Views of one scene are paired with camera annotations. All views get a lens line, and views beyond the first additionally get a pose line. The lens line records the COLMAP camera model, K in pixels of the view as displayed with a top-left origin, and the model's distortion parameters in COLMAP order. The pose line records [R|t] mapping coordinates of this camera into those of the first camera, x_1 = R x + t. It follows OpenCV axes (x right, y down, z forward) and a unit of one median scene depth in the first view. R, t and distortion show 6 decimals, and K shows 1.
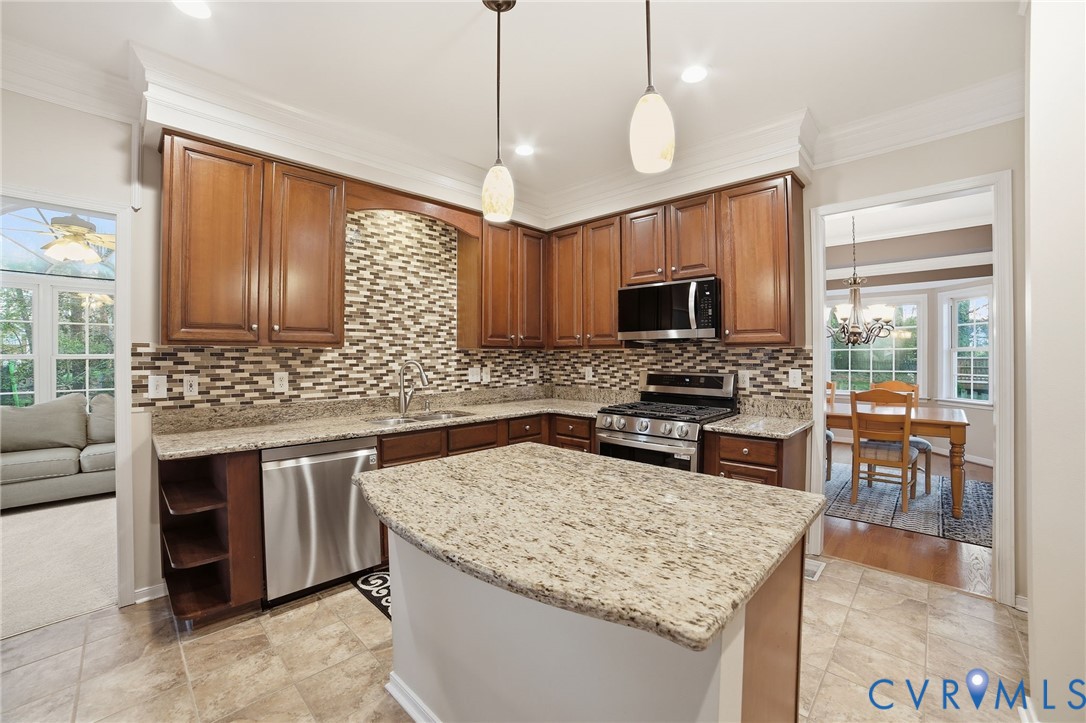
lens RADIAL K [[444.4, 0, 538.6], [0, 444.4, 359.6], [0, 0, 1]] dist [-0.021861, 0.000268]
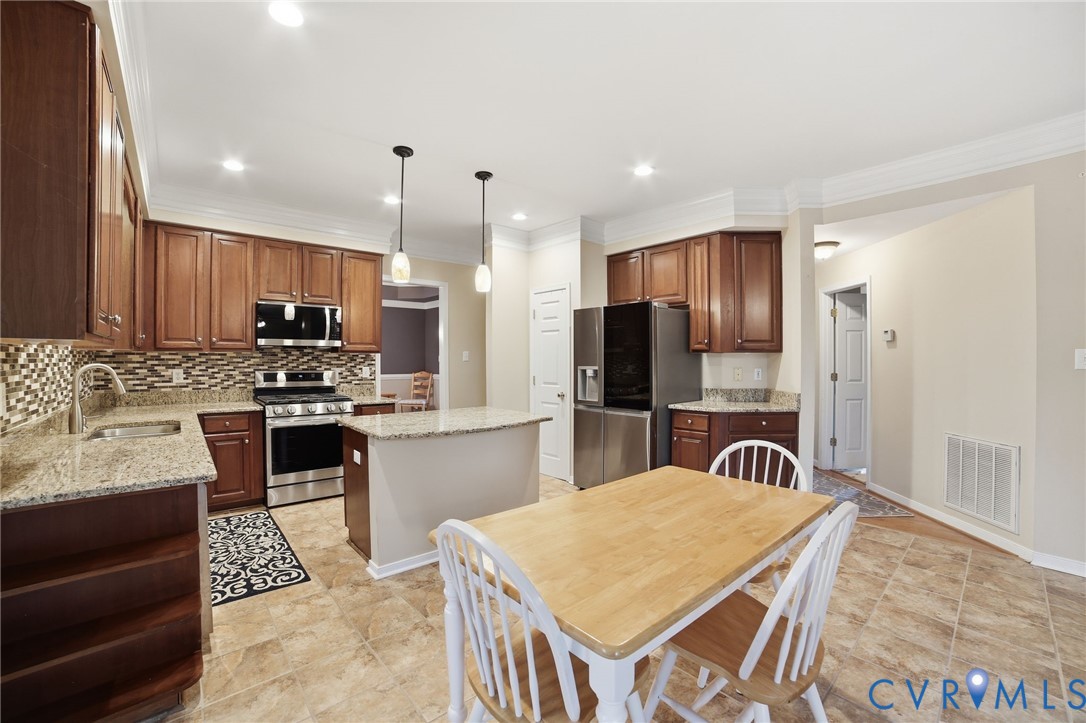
lens RADIAL K [[444.4, 0, 538.1], [0, 444.4, 360.3], [0, 0, 1]] dist [-0.021861, 0.000268]
pose [[0.084553, -0.002358, 0.996416, -0.923898], [0.001982, 0.999996, 0.002198, -0.004306], [-0.996417, 0.001789, 0.084557, 0.163407]]
